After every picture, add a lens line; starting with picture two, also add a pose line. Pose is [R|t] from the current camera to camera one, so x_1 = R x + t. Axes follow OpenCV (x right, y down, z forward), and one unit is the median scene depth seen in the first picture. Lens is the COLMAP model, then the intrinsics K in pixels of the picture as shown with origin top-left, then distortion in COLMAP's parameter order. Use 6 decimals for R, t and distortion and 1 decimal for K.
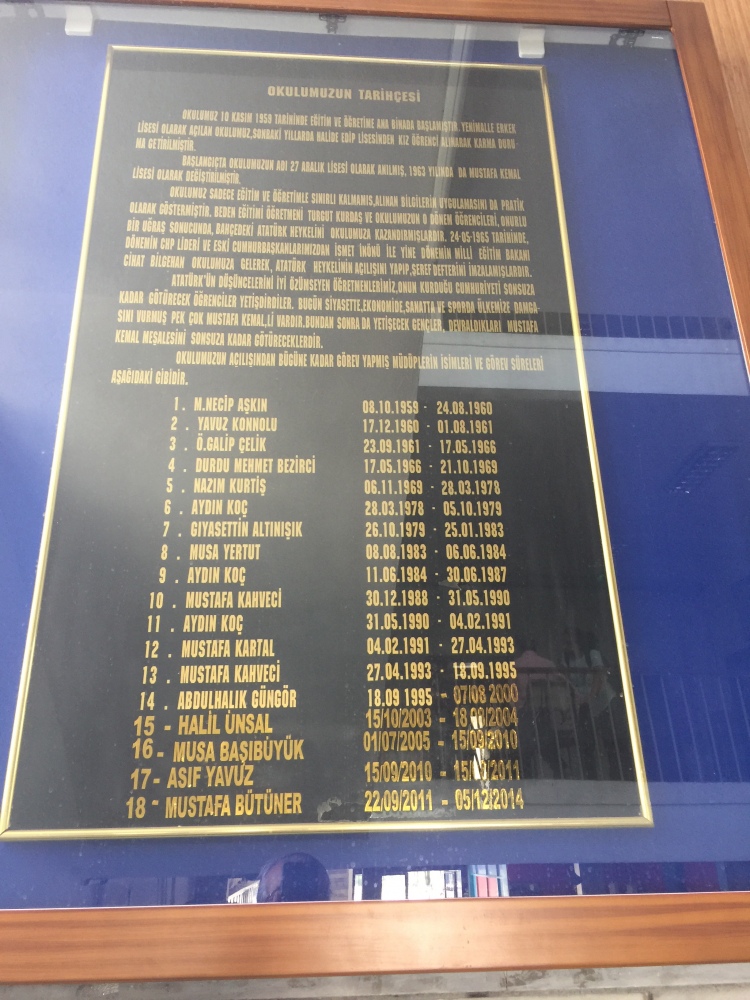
lens RADIAL K [[871.9, 0, 376.6], [0, 871.9, 497.5], [0, 0, 1]] dist [0.071402, -0.062310]
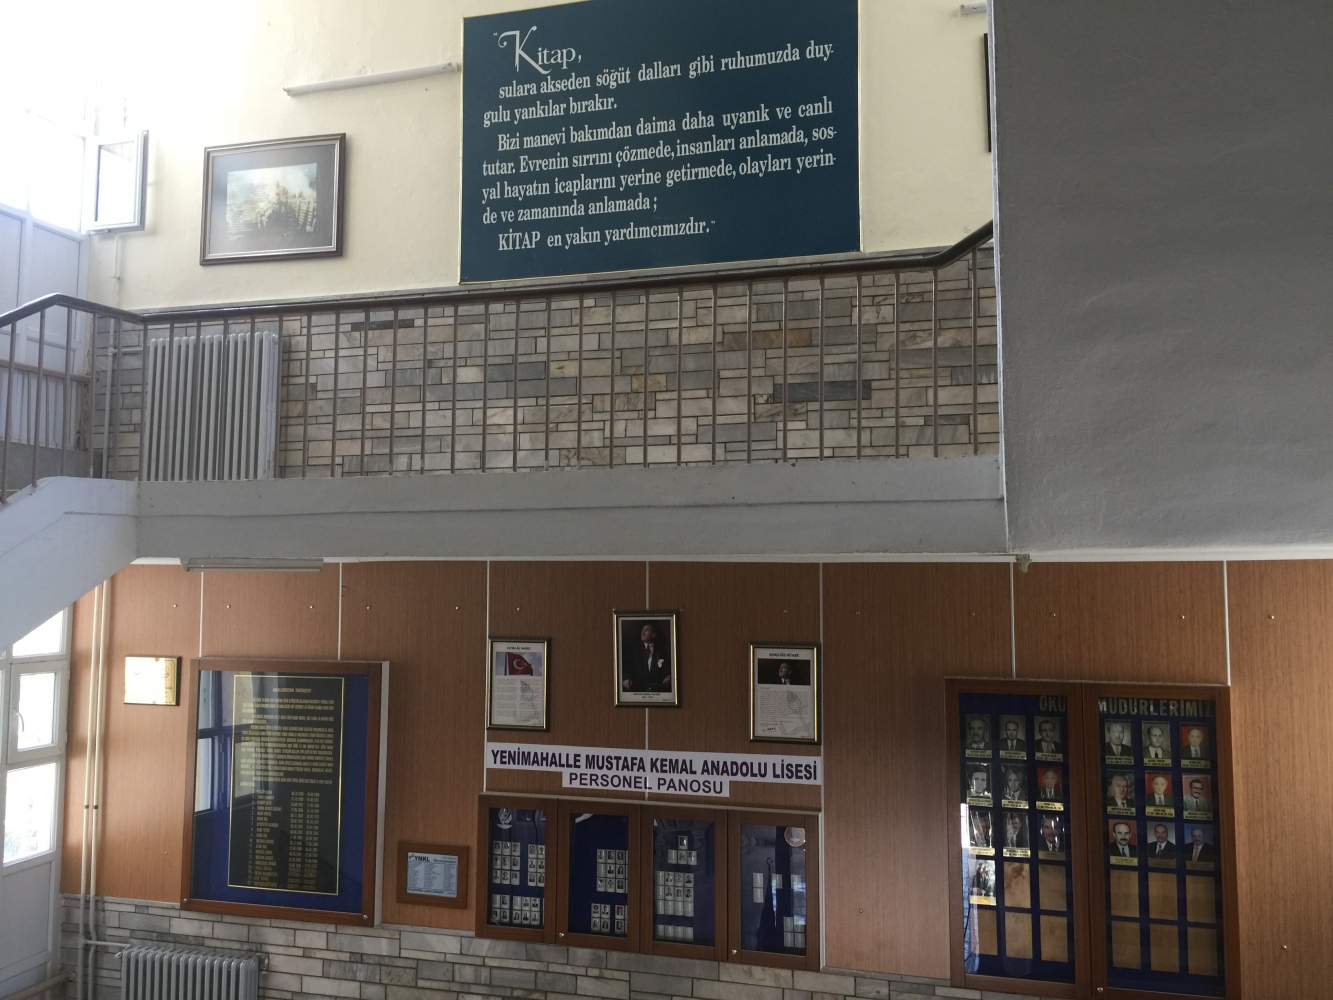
lens RADIAL K [[1162.2, 0, 662.2], [0, 1162.2, 502.5], [0, 0, 1]] dist [0.071402, -0.062310]
pose [[0.938030, -0.000393, -0.346554, 3.758045], [0.119791, 0.938726, 0.323178, -3.151424], [0.325192, -0.344665, 0.880600, -3.017079]]
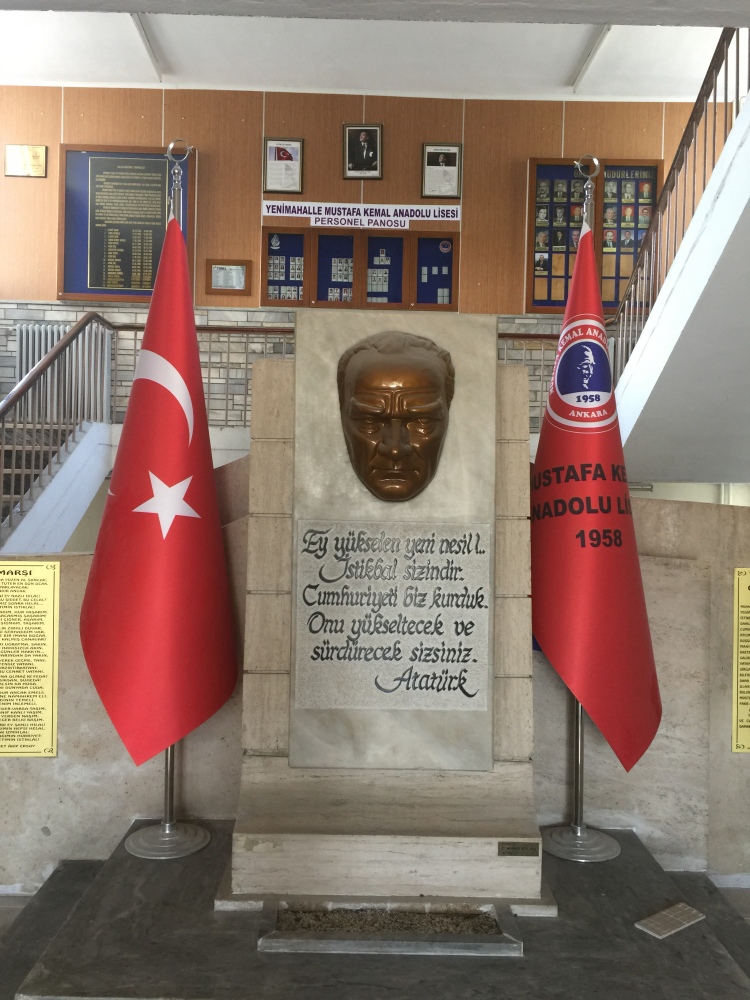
lens RADIAL K [[871.9, 0, 376.3], [0, 871.9, 491.5], [0, 0, 1]] dist [0.071402, -0.062310]
pose [[0.997389, 0.046634, -0.055132, 2.450728], [-0.019618, 0.909777, 0.414634, -1.186642], [0.069493, -0.412470, 0.908317, -6.183976]]
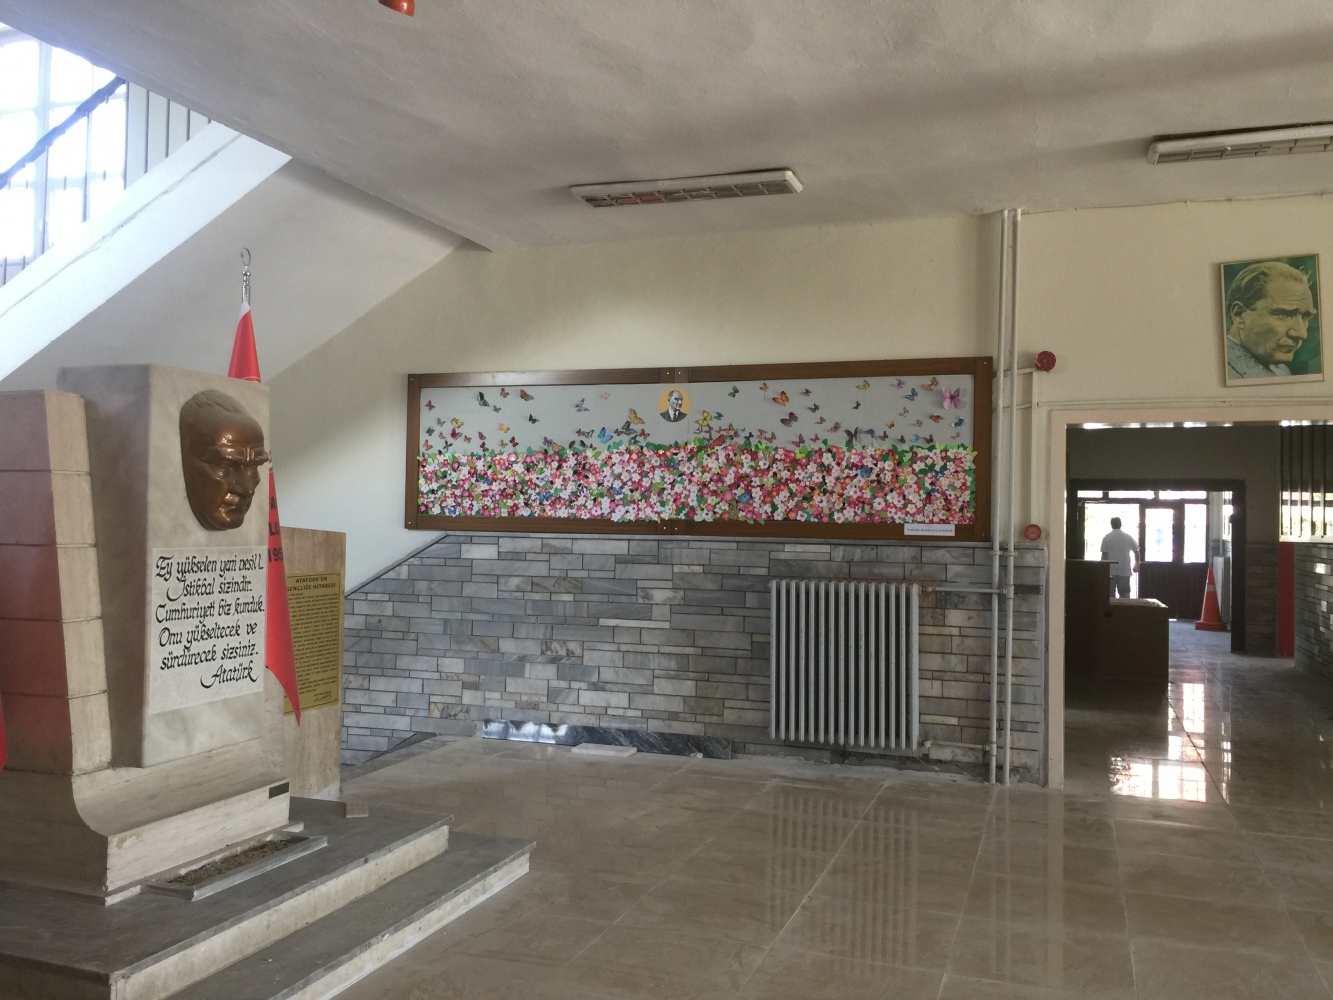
lens RADIAL K [[1162.2, 0, 665.3], [0, 1162.2, 500.2], [0, 0, 1]] dist [0.071402, -0.062310]
pose [[0.394521, 0.048091, 0.917628, -0.250859], [-0.401626, 0.907215, 0.125128, -1.330803], [-0.826468, -0.417909, 0.377230, -6.626615]]
